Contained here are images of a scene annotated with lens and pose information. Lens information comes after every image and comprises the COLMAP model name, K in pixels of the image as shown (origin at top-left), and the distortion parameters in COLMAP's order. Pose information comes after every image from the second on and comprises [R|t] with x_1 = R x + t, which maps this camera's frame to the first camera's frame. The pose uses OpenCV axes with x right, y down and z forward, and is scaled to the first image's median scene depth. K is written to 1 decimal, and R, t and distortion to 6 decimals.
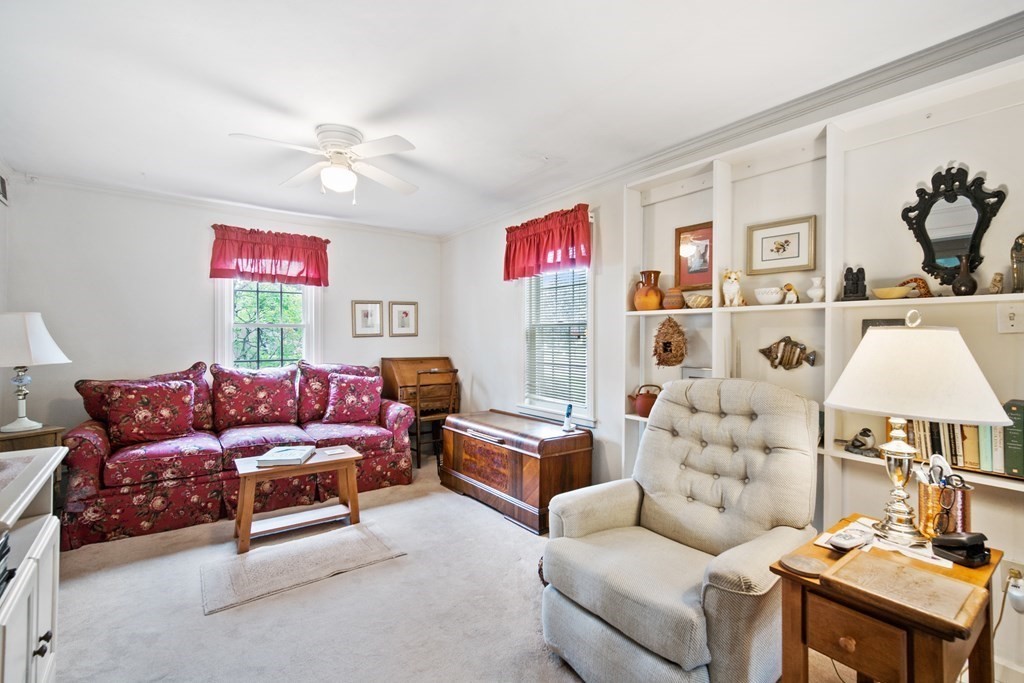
lens RADIAL K [[454.3, 0, 504.7], [0, 454.3, 334.8], [0, 0, 1]] dist [-0.010270, 0.008289]
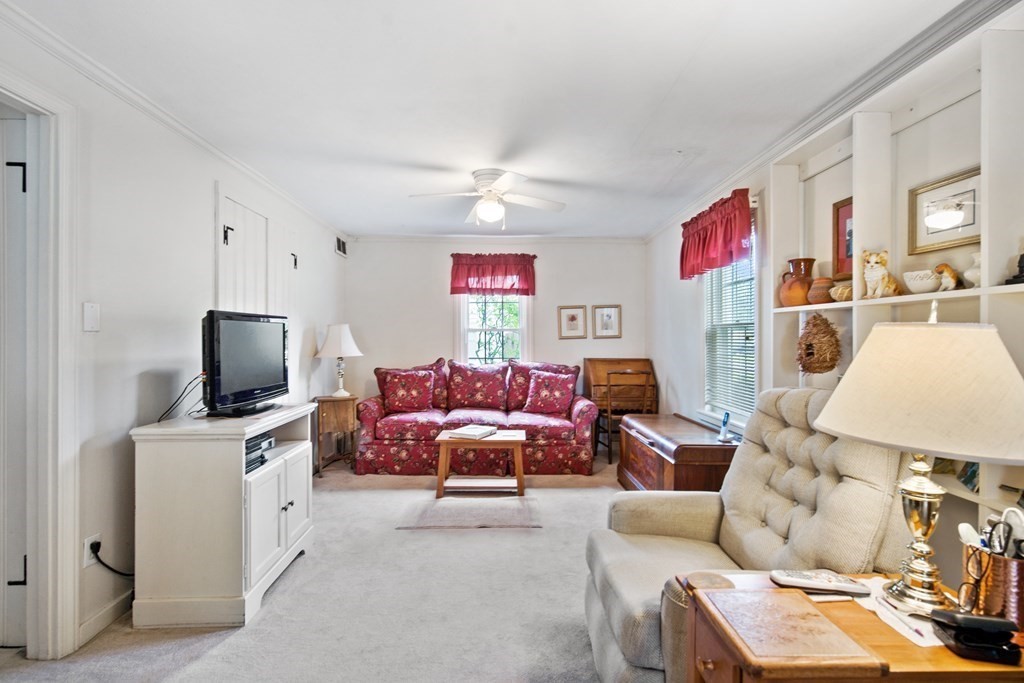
lens RADIAL K [[462.0, 0, 512.7], [0, 462.0, 338.1], [0, 0, 1]] dist [-0.009365, 0.000647]
pose [[0.818537, -0.003529, -0.574442, 0.316571], [0.005302, 0.999985, 0.001411, 0.001080], [0.574429, -0.004201, 0.818544, 0.000487]]
